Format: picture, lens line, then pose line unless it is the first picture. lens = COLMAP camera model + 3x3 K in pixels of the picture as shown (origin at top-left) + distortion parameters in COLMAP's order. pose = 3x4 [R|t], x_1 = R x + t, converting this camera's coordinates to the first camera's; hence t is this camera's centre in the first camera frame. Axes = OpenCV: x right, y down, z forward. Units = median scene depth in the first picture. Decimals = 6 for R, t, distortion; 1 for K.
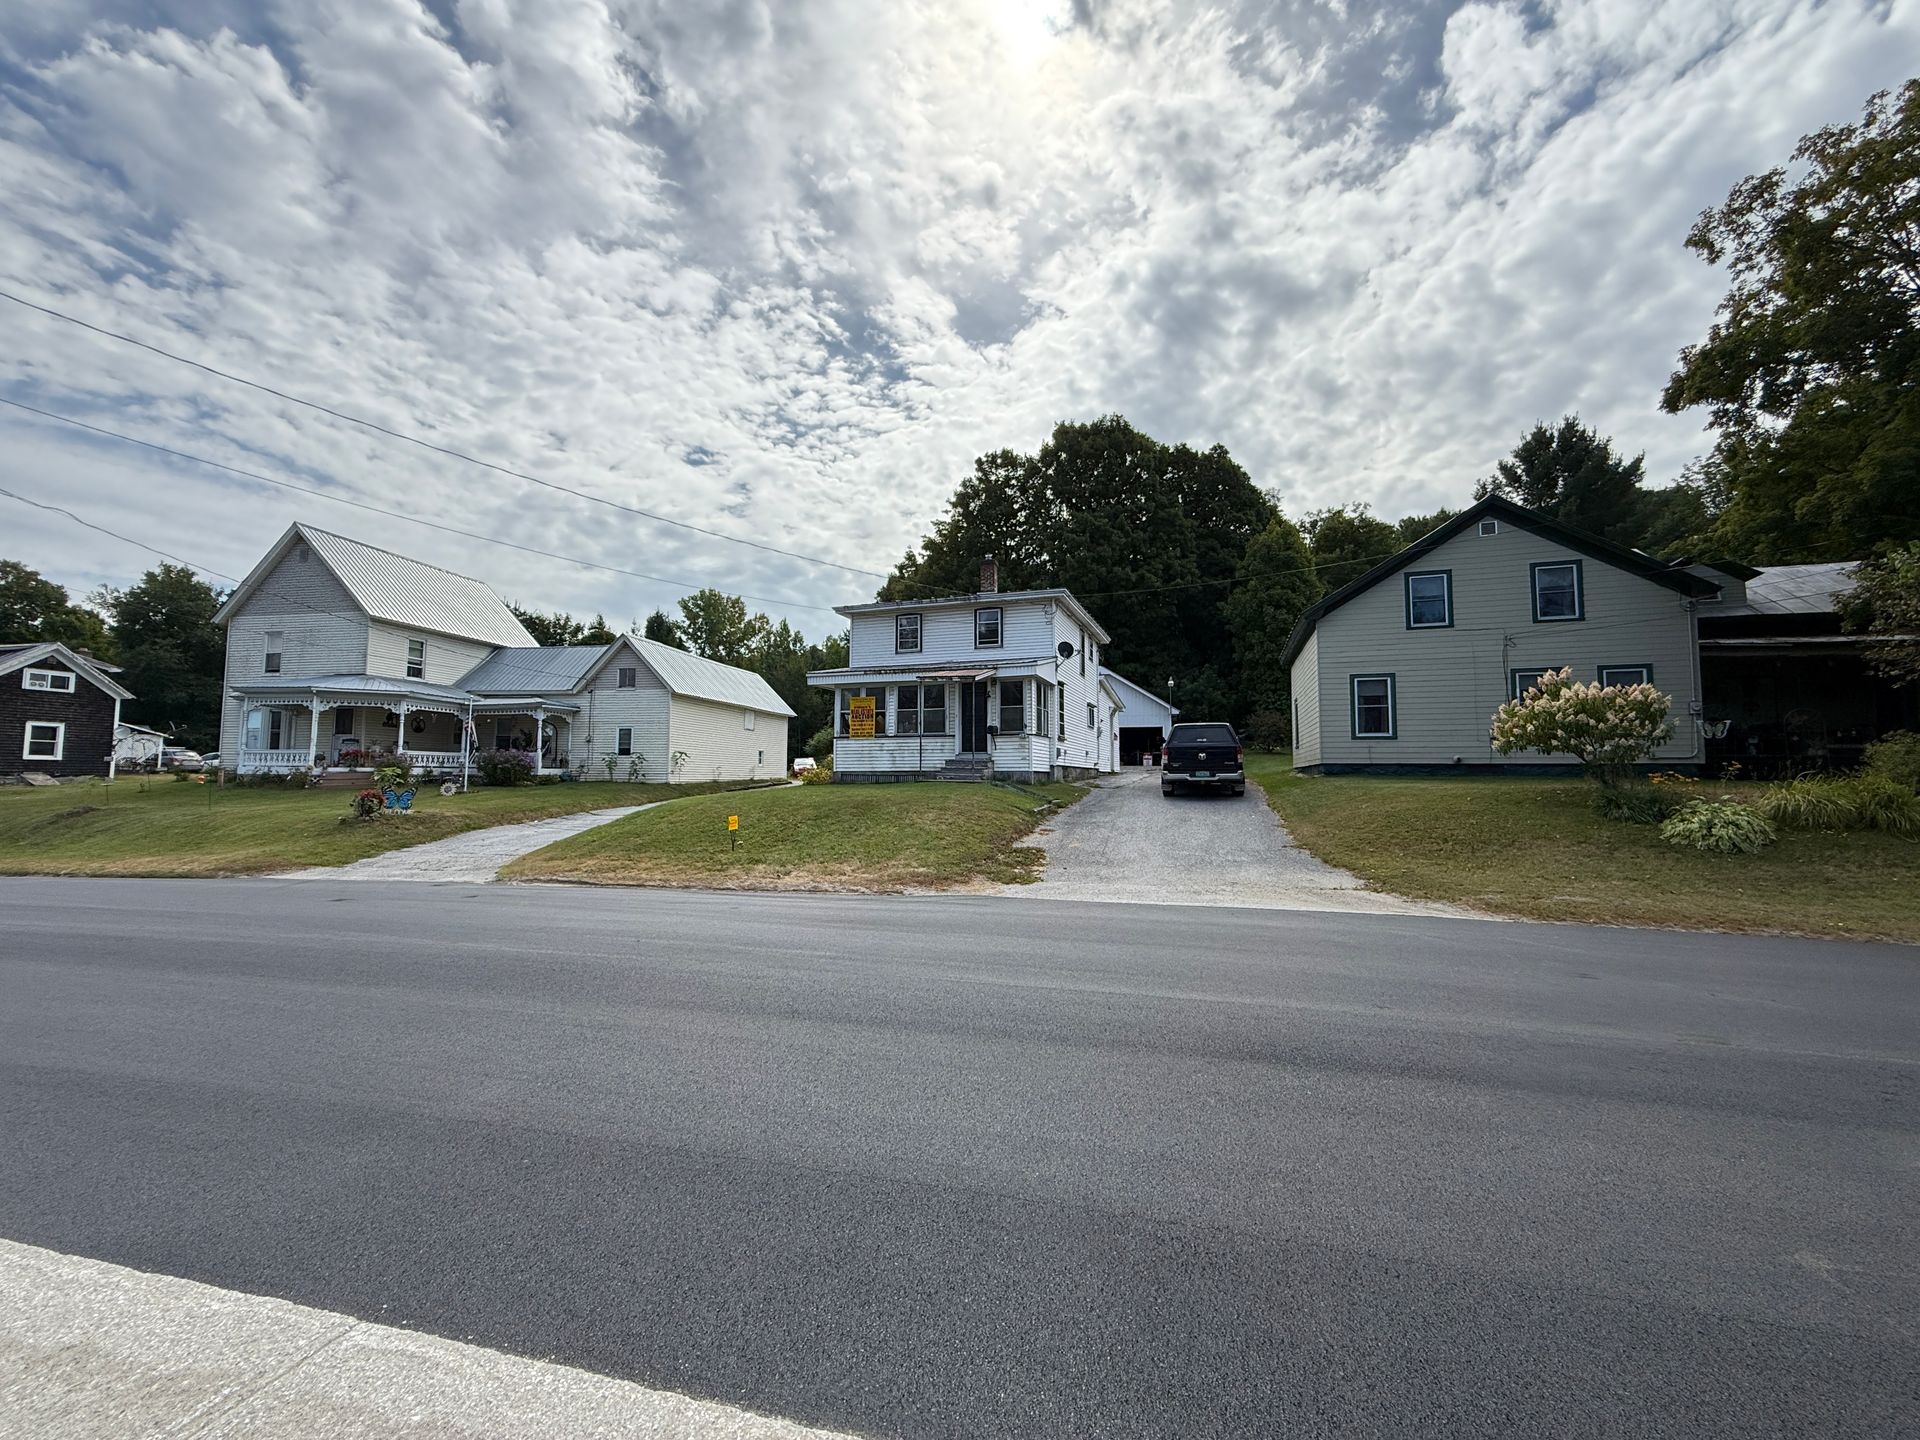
lens RADIAL K [[753.7, 0, 973.9], [0, 753.7, 754.7], [0, 0, 1]] dist [0.008198, -0.001204]
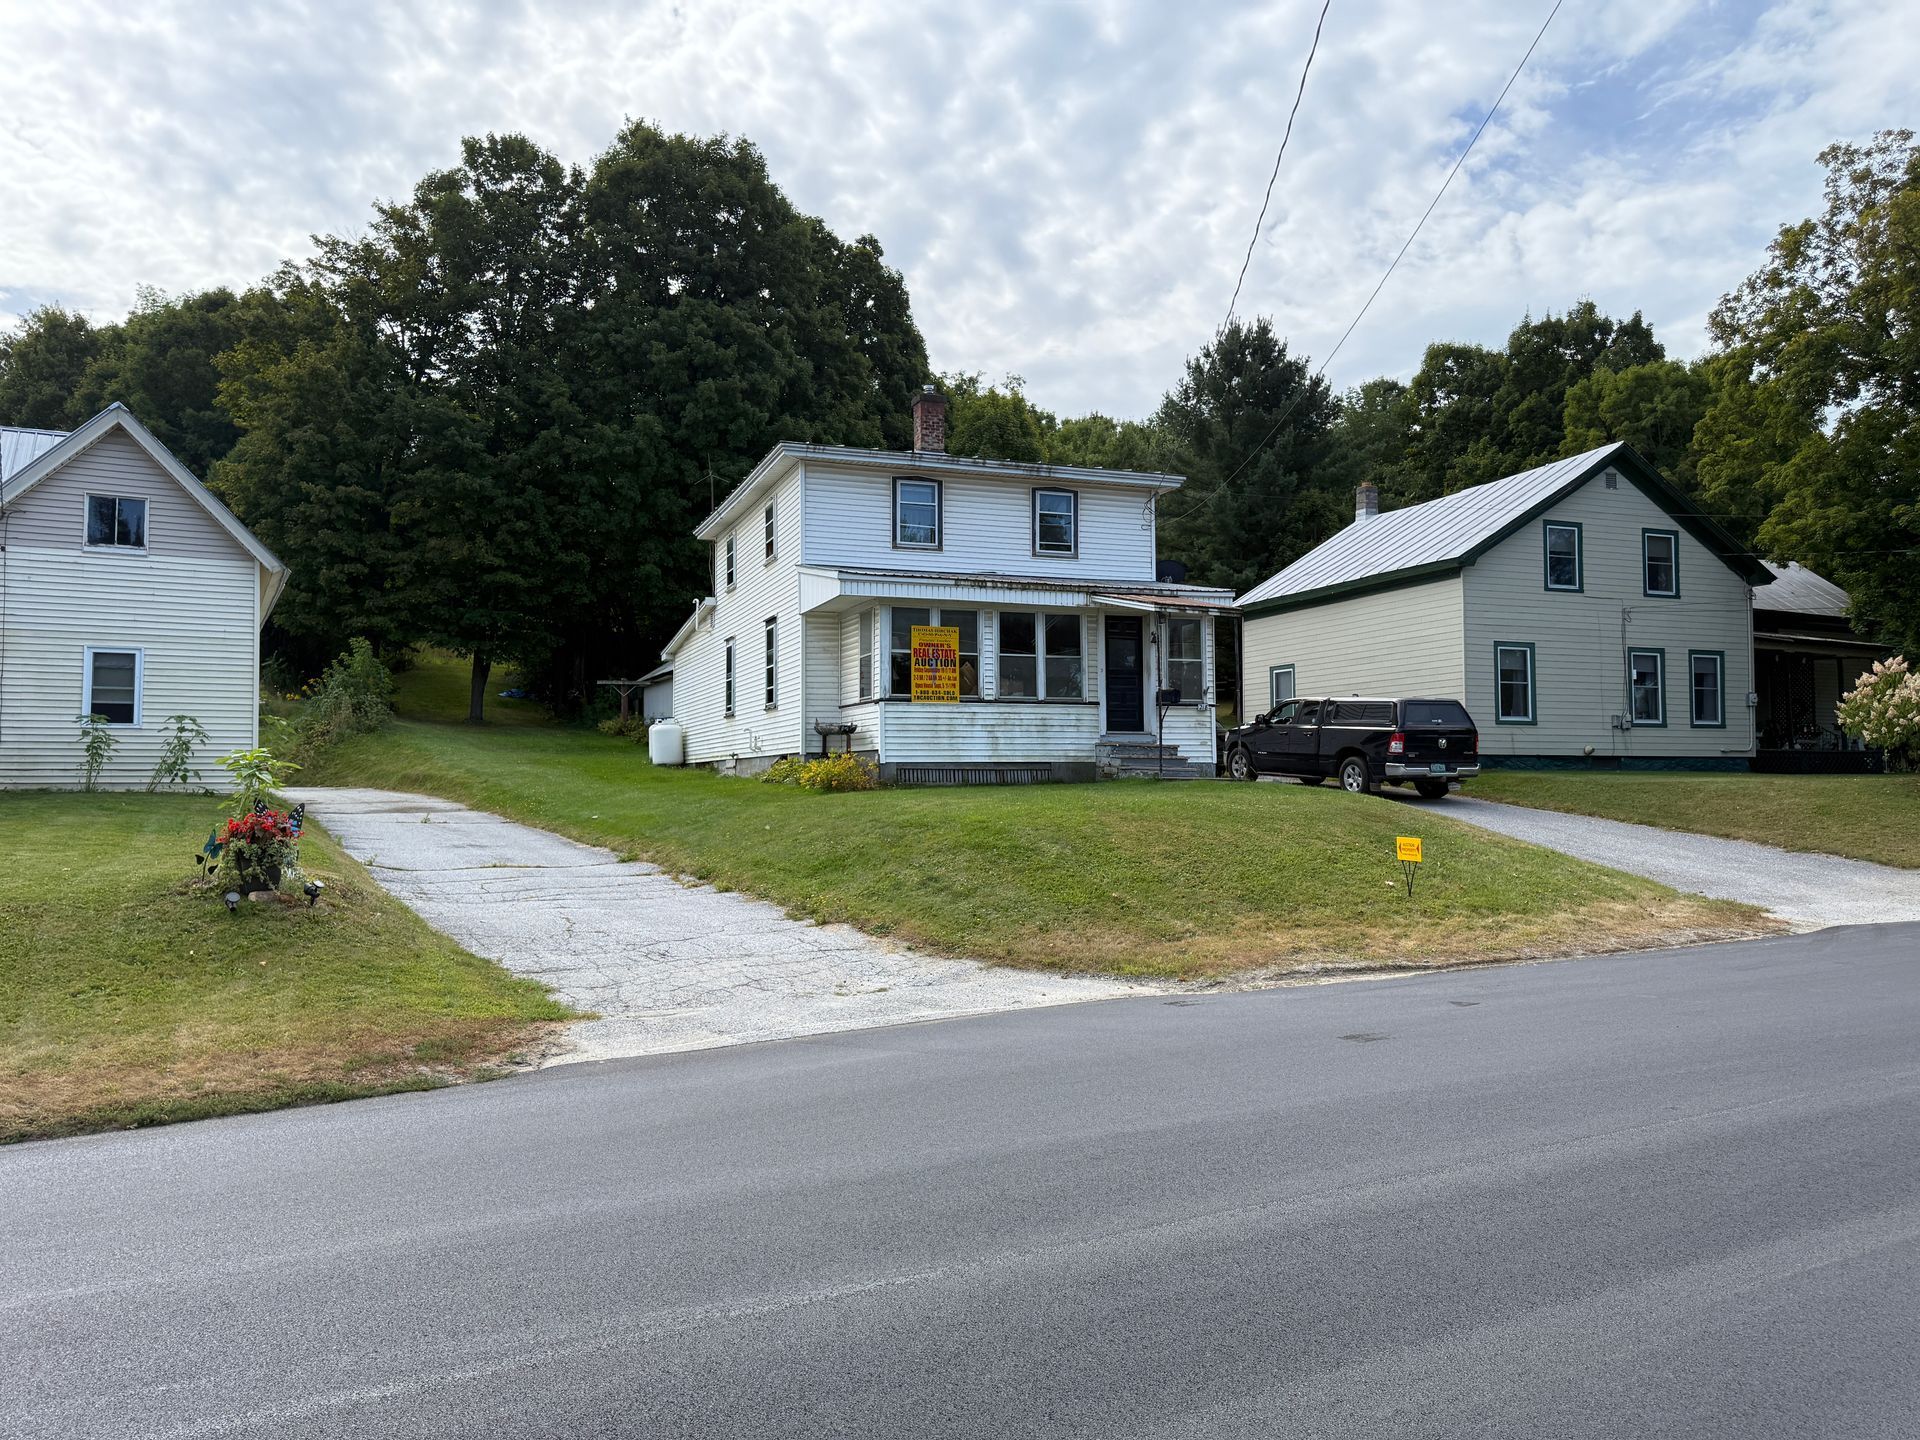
lens RADIAL K [[1332.6, 0, 955.5], [0, 1332.6, 713.0], [0, 0, 1]] dist [0.095788, -0.096767]
pose [[0.770750, 0.026132, 0.636601, -0.759178], [-0.013826, 0.999609, -0.024294, 0.009104], [-0.636988, 0.009923, 0.770810, 0.257806]]
